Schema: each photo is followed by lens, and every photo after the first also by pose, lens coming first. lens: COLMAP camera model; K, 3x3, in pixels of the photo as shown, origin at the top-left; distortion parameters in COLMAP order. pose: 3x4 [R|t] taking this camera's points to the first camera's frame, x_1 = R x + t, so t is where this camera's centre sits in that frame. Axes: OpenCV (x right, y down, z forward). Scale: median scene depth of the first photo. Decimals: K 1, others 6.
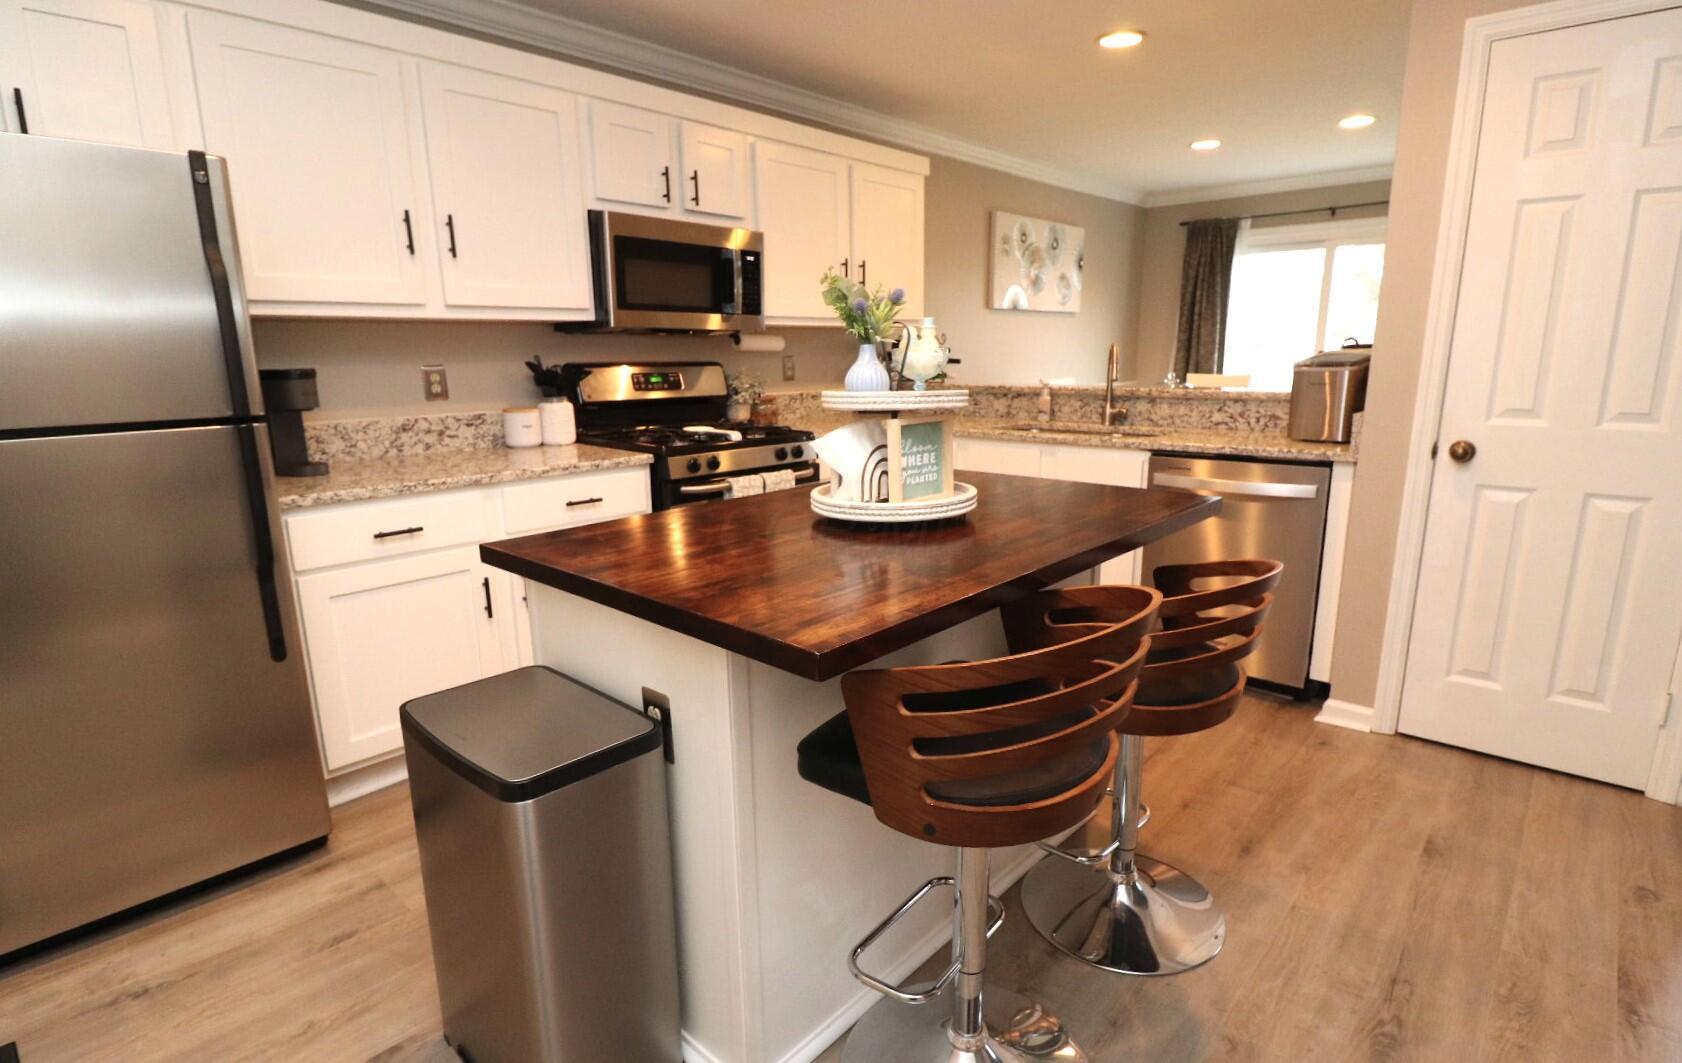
lens RADIAL K [[810.8, 0, 872.5], [0, 810.8, 542.0], [0, 0, 1]] dist [-0.009333, -0.001451]
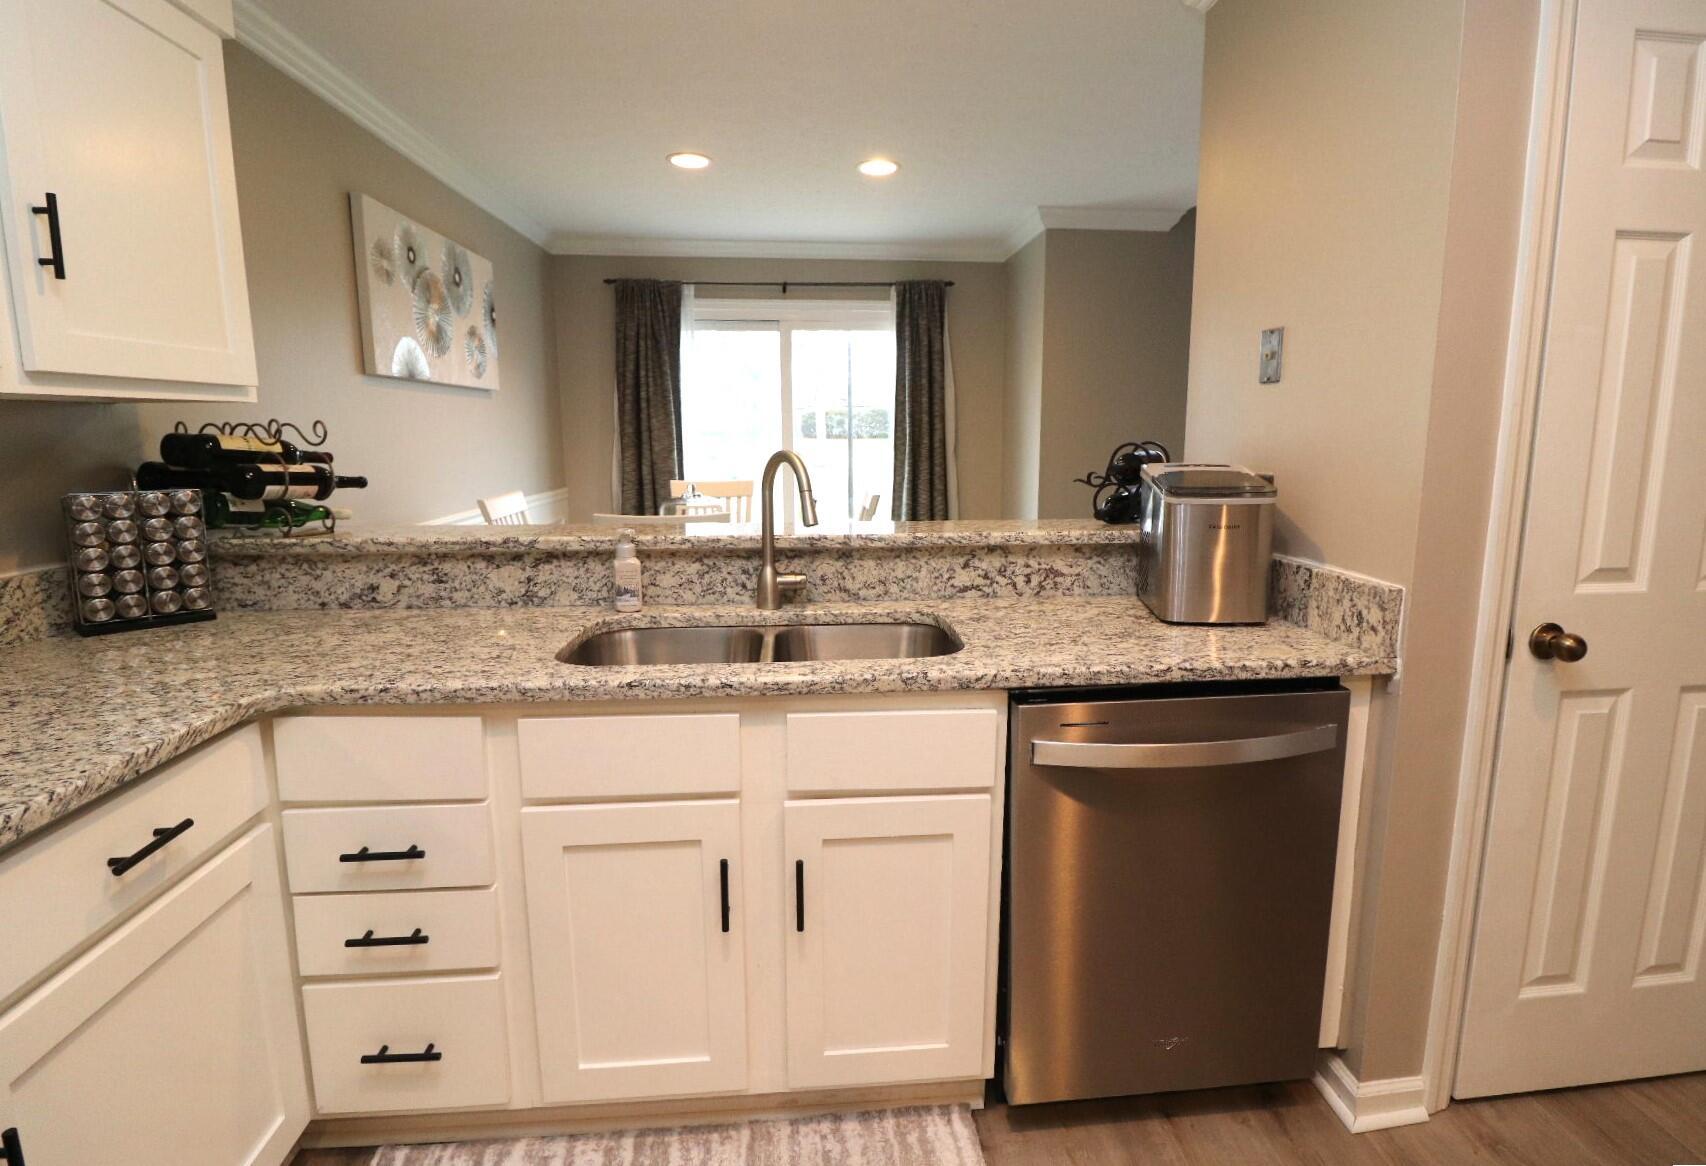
lens RADIAL K [[806.9, 0, 863.8], [0, 806.9, 579.4], [0, 0, 1]] dist [-0.010976, -0.000127]
pose [[0.697046, -0.116081, 0.707568, -0.025169], [0.157118, 0.987553, 0.007234, -0.157388], [-0.699601, 0.106129, 0.706608, 0.602525]]
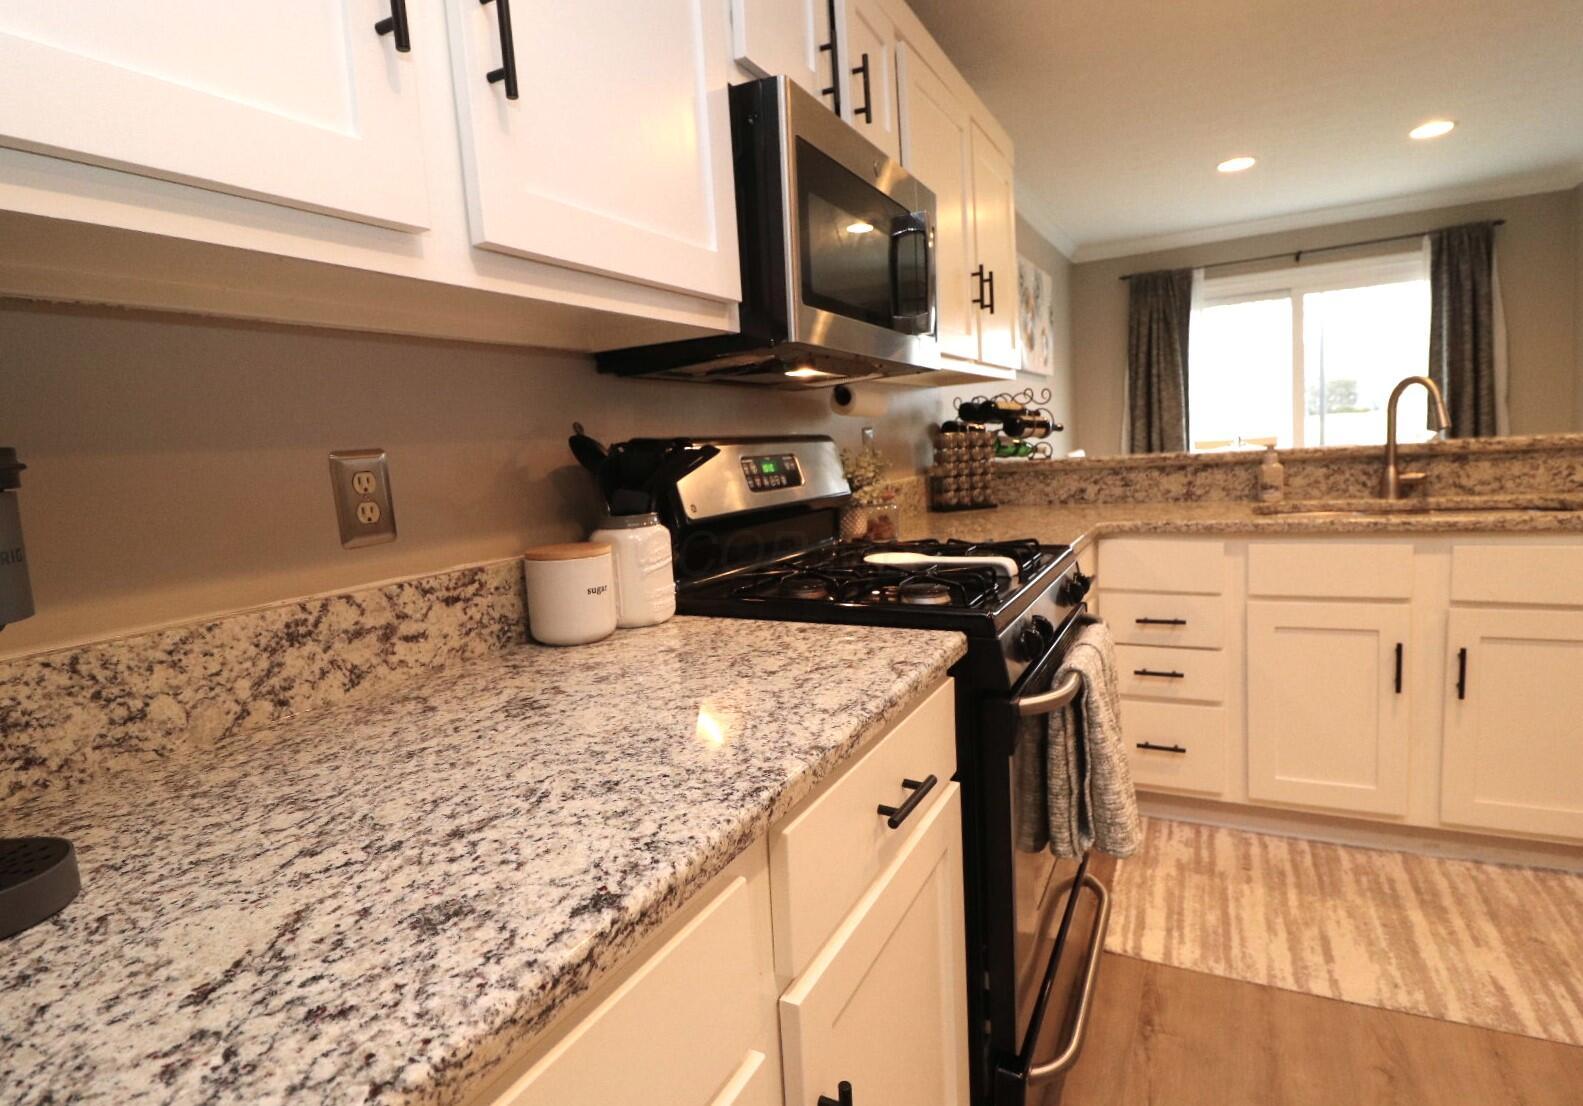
lens RADIAL K [[809.3, 0, 788.5], [0, 809.3, 542.7], [0, 0, 1]] dist [-0.015169, -0.005670]
pose [[0.973289, -0.081192, 0.214745, -0.335713], [0.107038, 0.987973, -0.111590, -0.089233], [-0.203102, 0.131595, 0.970274, 0.471938]]
